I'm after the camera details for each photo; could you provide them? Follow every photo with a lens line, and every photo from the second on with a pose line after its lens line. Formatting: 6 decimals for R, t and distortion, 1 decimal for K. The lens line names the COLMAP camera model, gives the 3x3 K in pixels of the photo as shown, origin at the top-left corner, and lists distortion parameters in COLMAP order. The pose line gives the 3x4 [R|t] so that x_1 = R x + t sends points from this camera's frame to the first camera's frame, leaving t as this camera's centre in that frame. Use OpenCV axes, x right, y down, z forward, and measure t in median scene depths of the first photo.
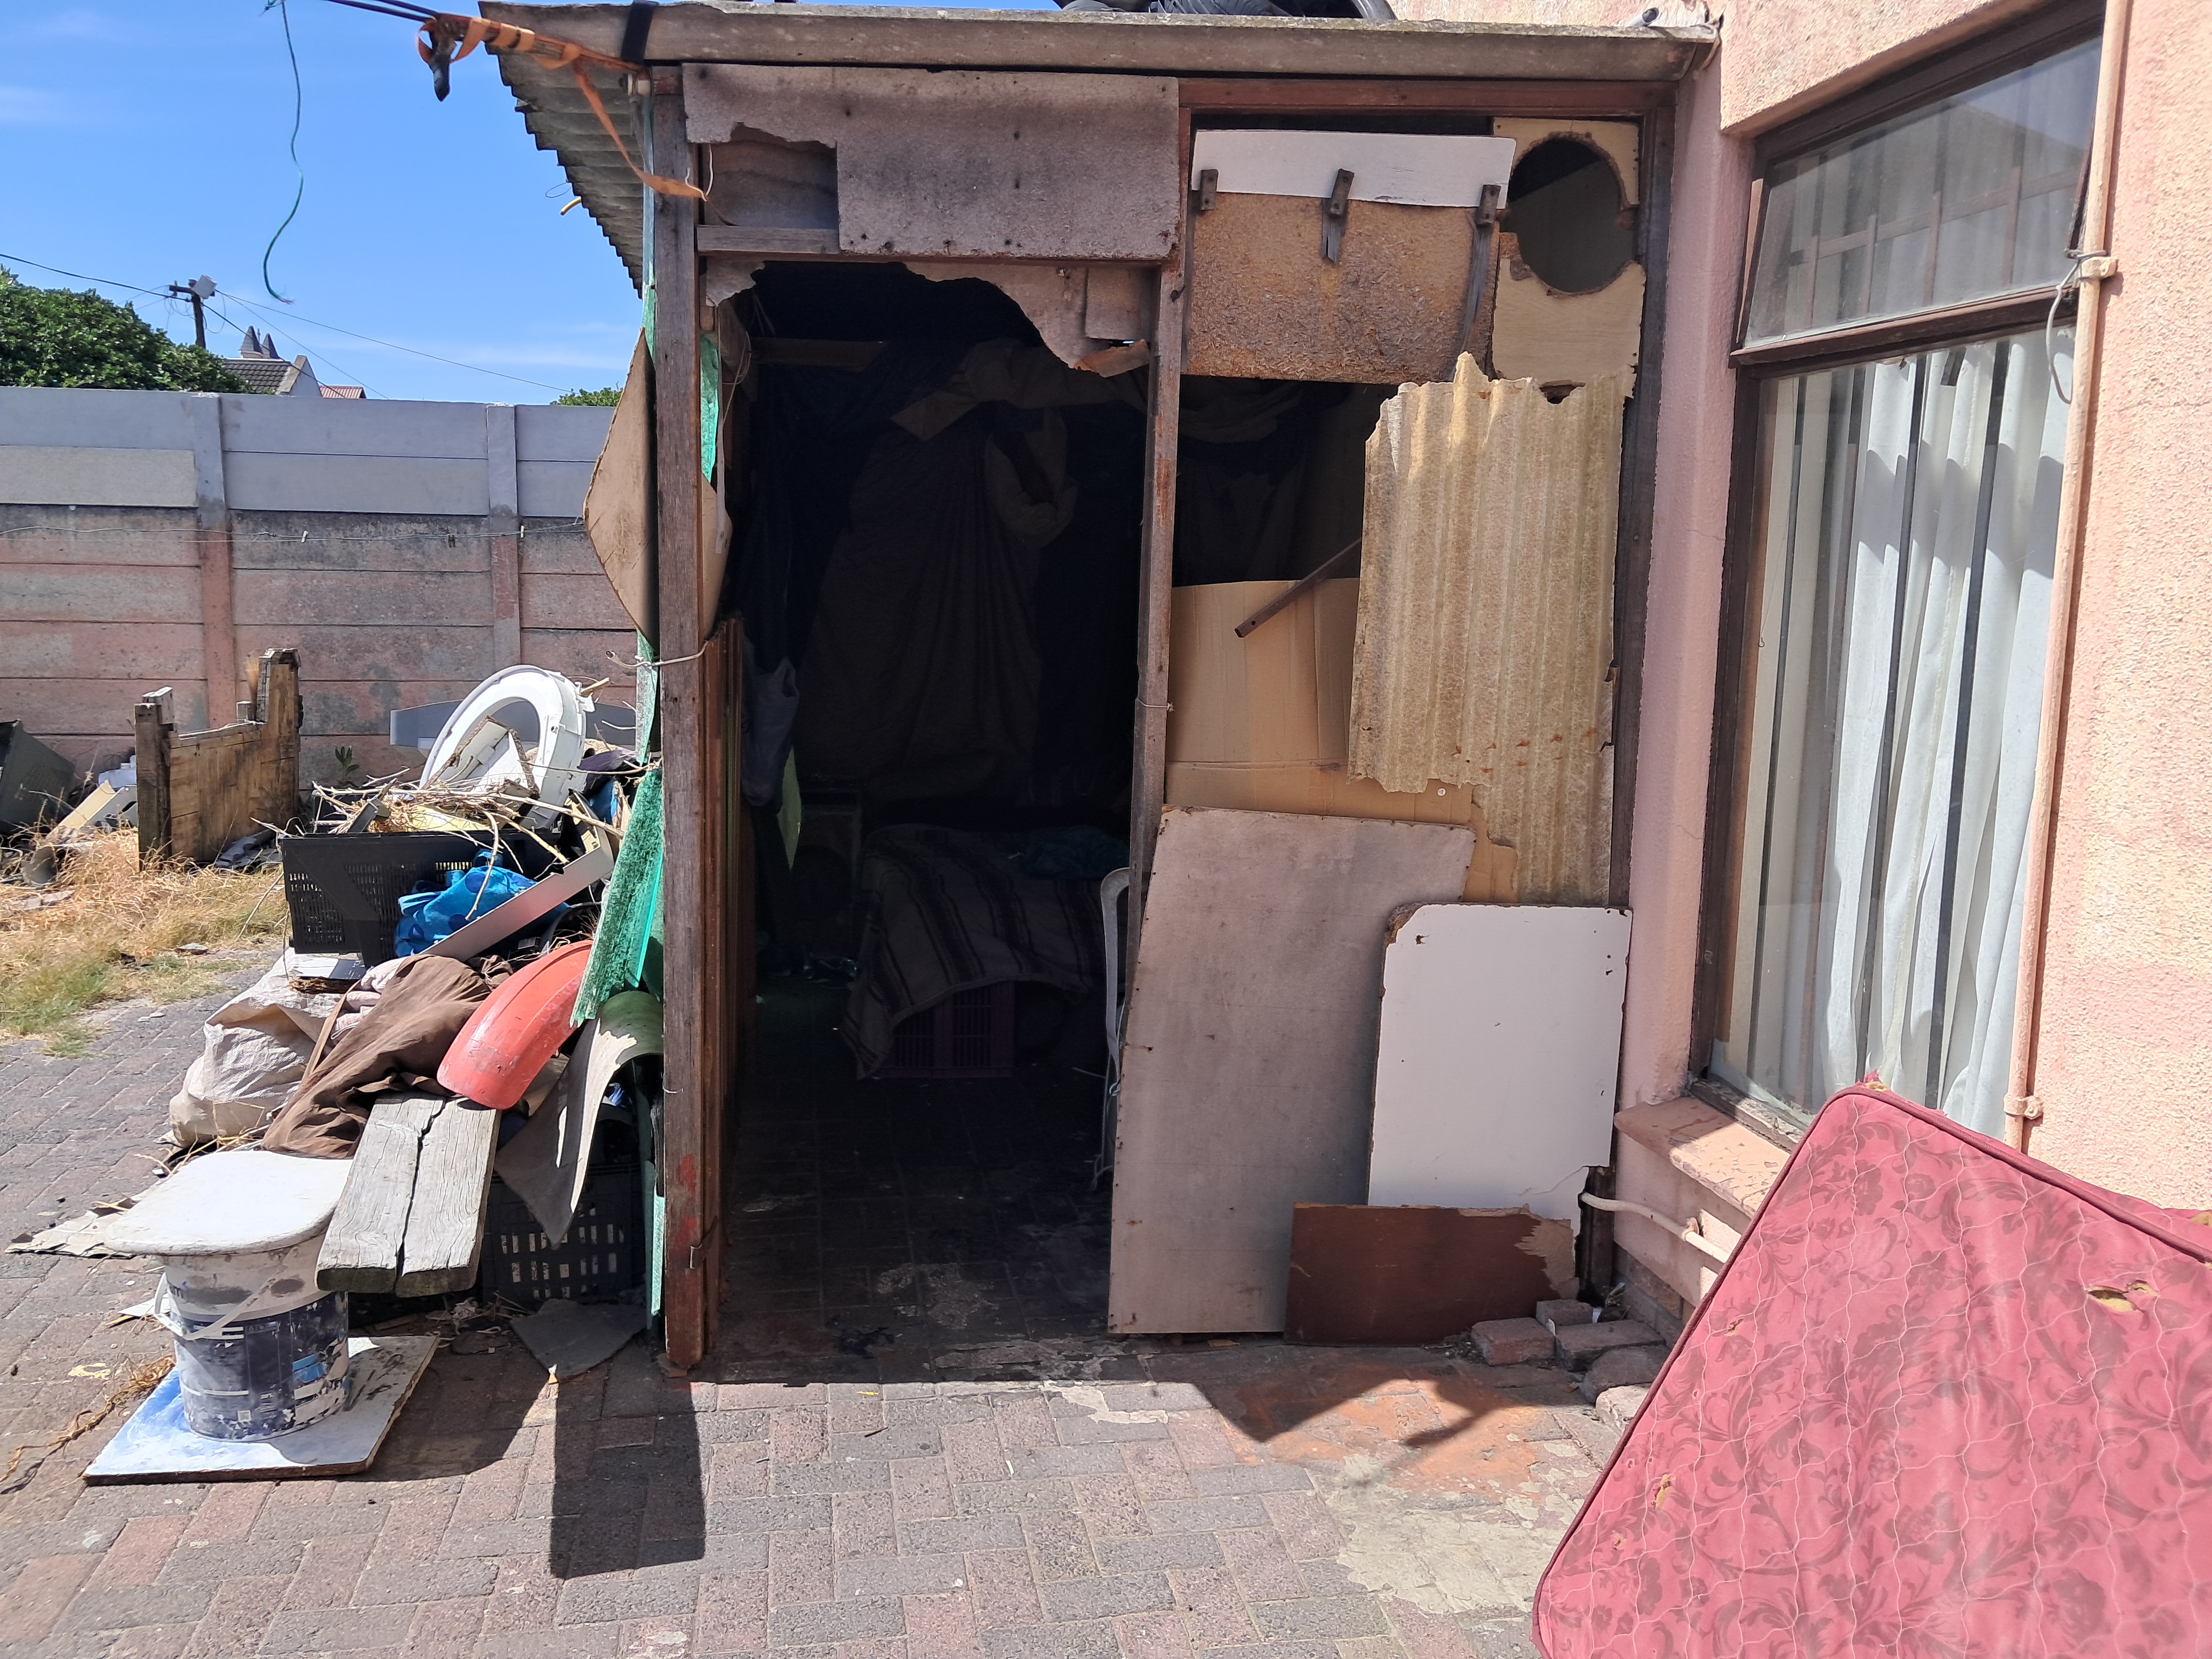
lens RADIAL K [[1673.7, 0, 1120.1], [0, 1673.7, 830.7], [0, 0, 1]] dist [0.010718, -0.024583]
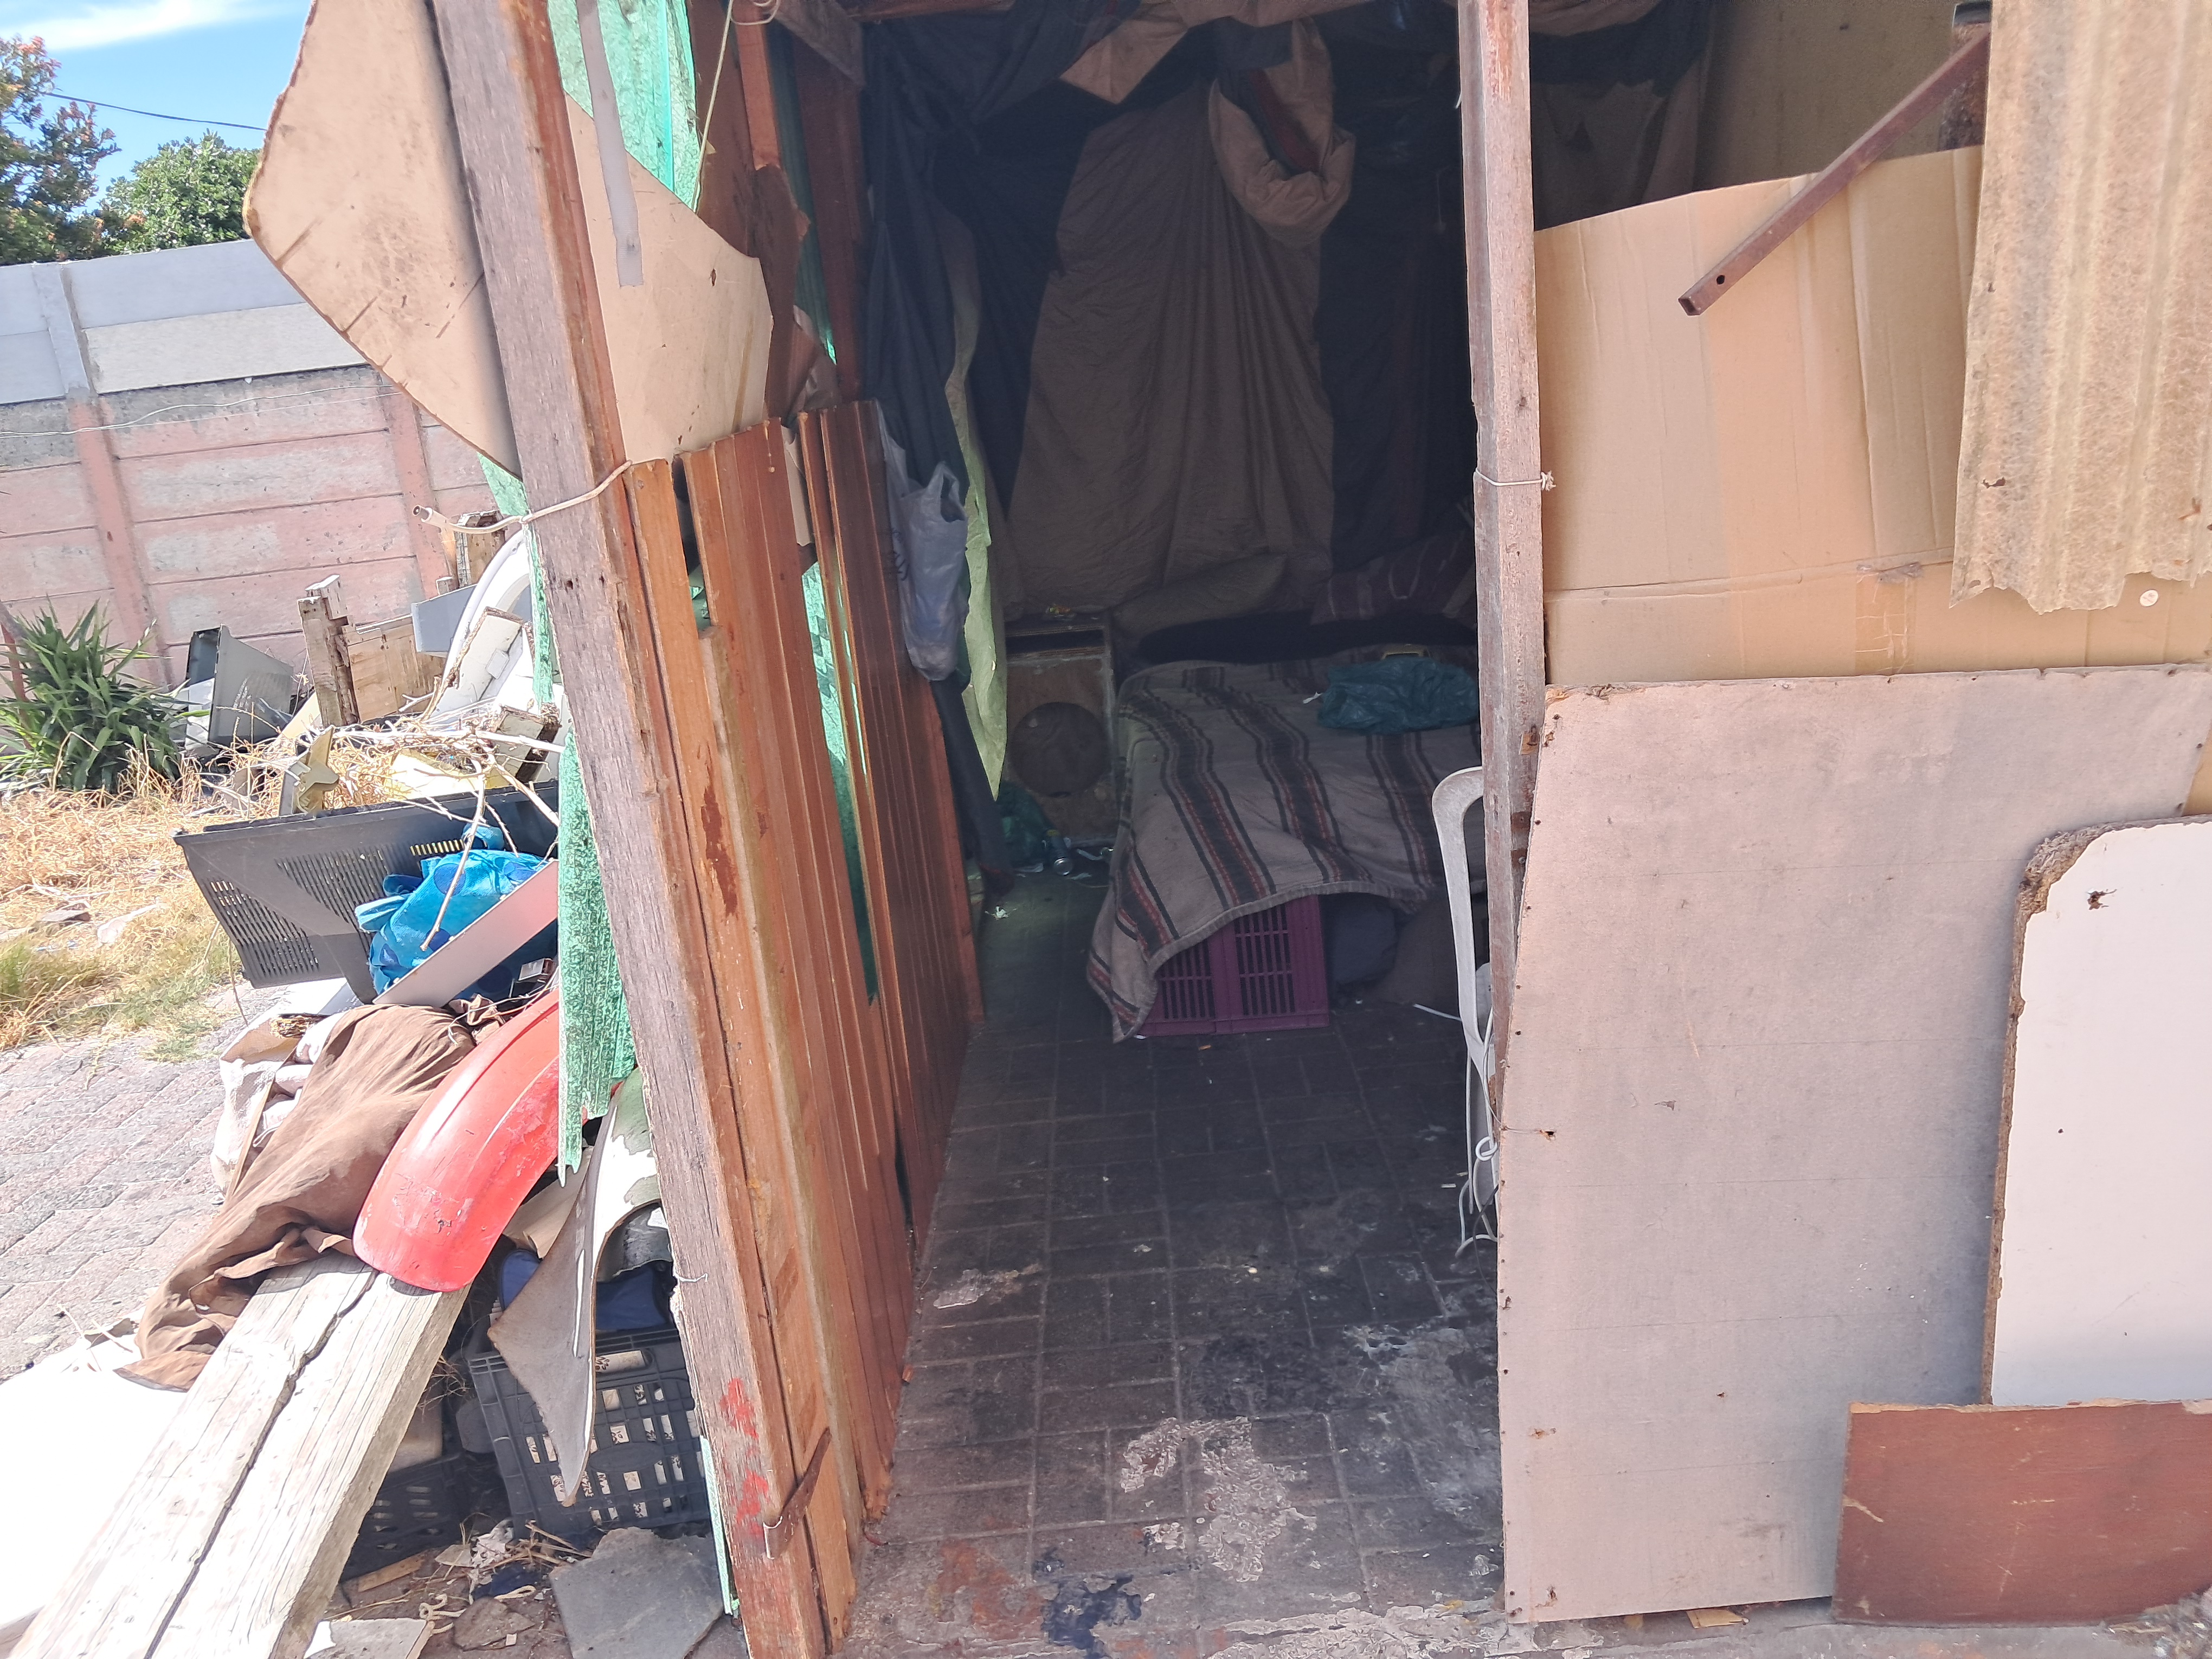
lens RADIAL K [[1673.7, 0, 1120.1], [0, 1673.7, 830.7], [0, 0, 1]] dist [0.010718, -0.024583]
pose [[0.975598, -0.073370, -0.206944, 0.001581], [0.100326, 0.987333, 0.122918, -0.042991], [0.195304, -0.140680, 0.970600, 0.449166]]
